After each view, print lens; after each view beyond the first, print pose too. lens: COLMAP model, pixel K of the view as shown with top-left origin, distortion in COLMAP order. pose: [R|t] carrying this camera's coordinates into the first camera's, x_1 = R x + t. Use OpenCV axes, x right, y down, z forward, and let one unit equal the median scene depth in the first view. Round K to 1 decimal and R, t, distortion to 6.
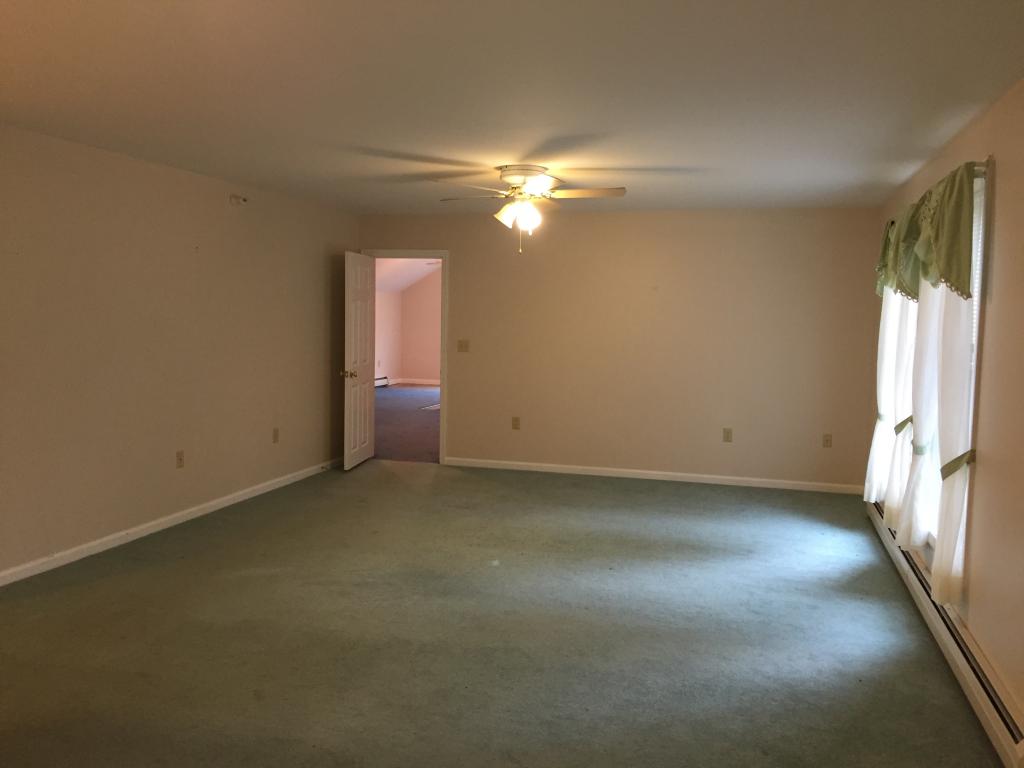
lens RADIAL K [[870.0, 0, 513.9], [0, 870.0, 382.6], [0, 0, 1]] dist [0.066119, -0.073743]
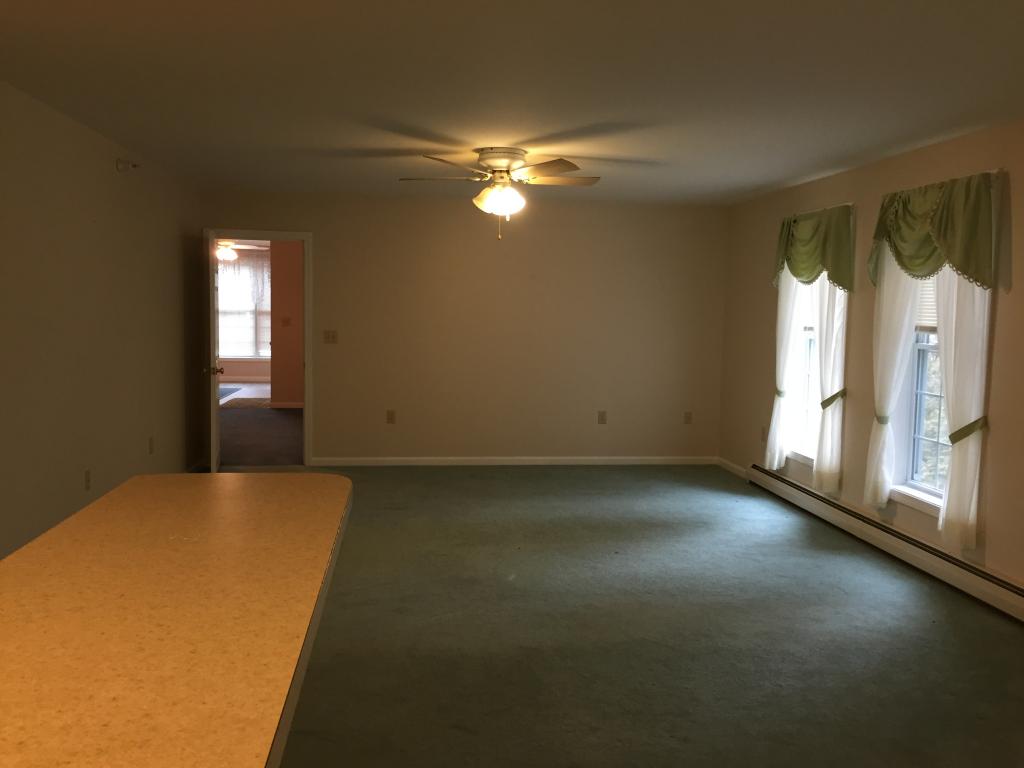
lens RADIAL K [[870.0, 0, 513.9], [0, 870.0, 382.6], [0, 0, 1]] dist [0.066119, -0.073743]
pose [[0.923952, -0.035183, 0.380888, -0.366976], [0.030337, 0.999364, 0.018722, -0.007431], [-0.381304, -0.005744, 0.924432, 0.102911]]
